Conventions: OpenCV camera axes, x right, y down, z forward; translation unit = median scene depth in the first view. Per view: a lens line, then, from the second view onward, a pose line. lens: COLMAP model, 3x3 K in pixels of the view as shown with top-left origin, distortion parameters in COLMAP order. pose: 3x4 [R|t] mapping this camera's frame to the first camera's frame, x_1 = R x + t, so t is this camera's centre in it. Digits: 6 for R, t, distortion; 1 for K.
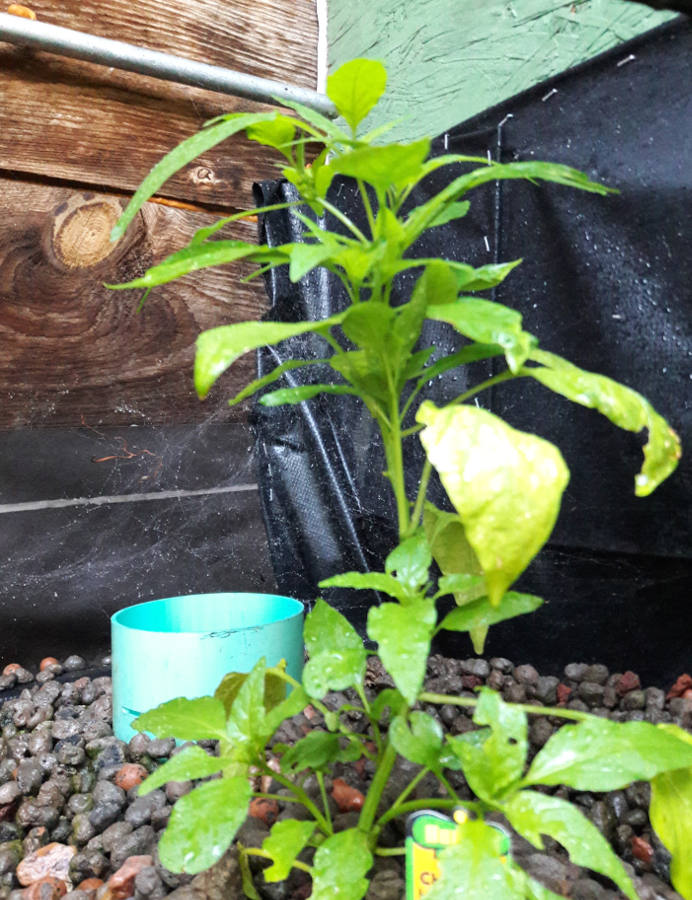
lens RADIAL K [[803.3, 0, 345.6], [0, 803.3, 451.7], [0, 0, 1]] dist [-0.034386, -0.027518]
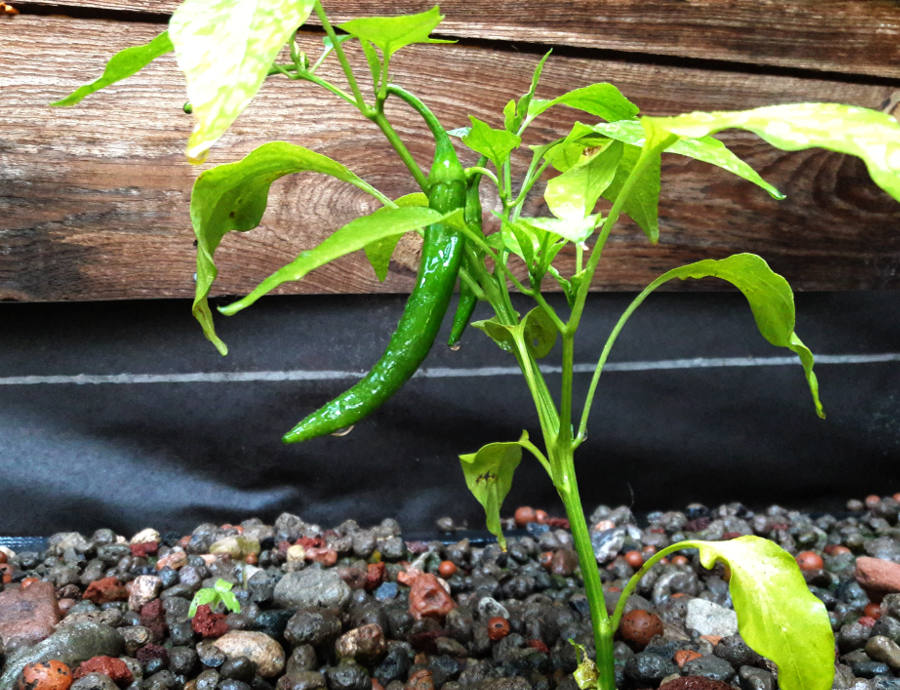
lens RADIAL K [[803.3, 0, 449.2], [0, 803.3, 347.6], [0, 0, 1]] dist [-0.034386, -0.027518]
pose [[0.921571, -0.038618, -0.386285, -0.493411], [0.006546, 0.996444, -0.084001, 0.135194], [0.388156, 0.074884, 0.918546, -0.261945]]
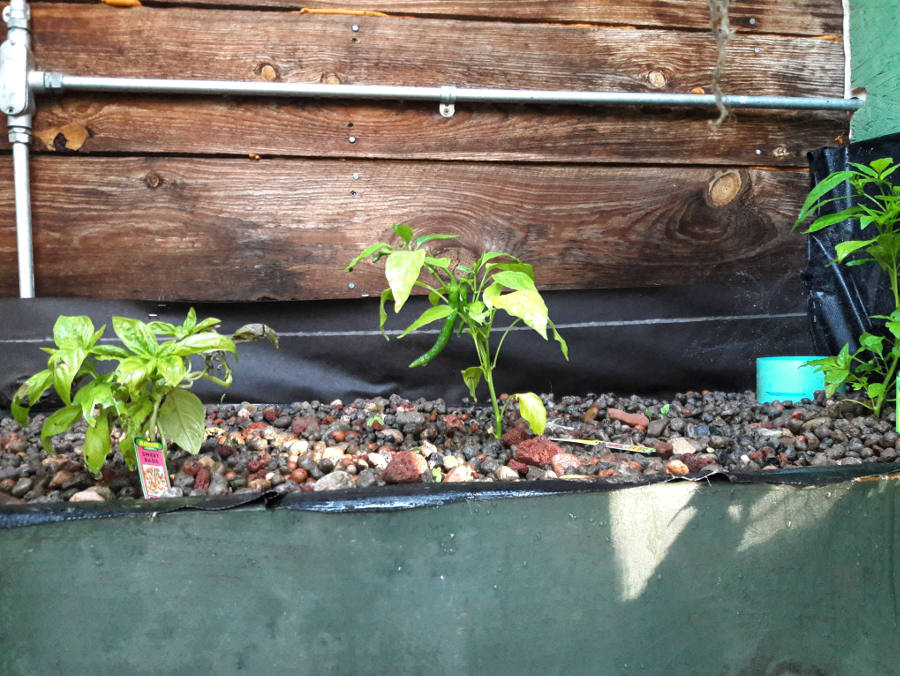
lens RADIAL K [[755.0, 0, 454.9], [0, 755.0, 339.4], [0, 0, 1]] dist [-0.005714, -0.021745]
pose [[0.895843, 0.005693, -0.444335, -0.075453], [0.003254, 0.999807, 0.019371, 0.075213], [0.444359, -0.018799, 0.895651, -1.049419]]
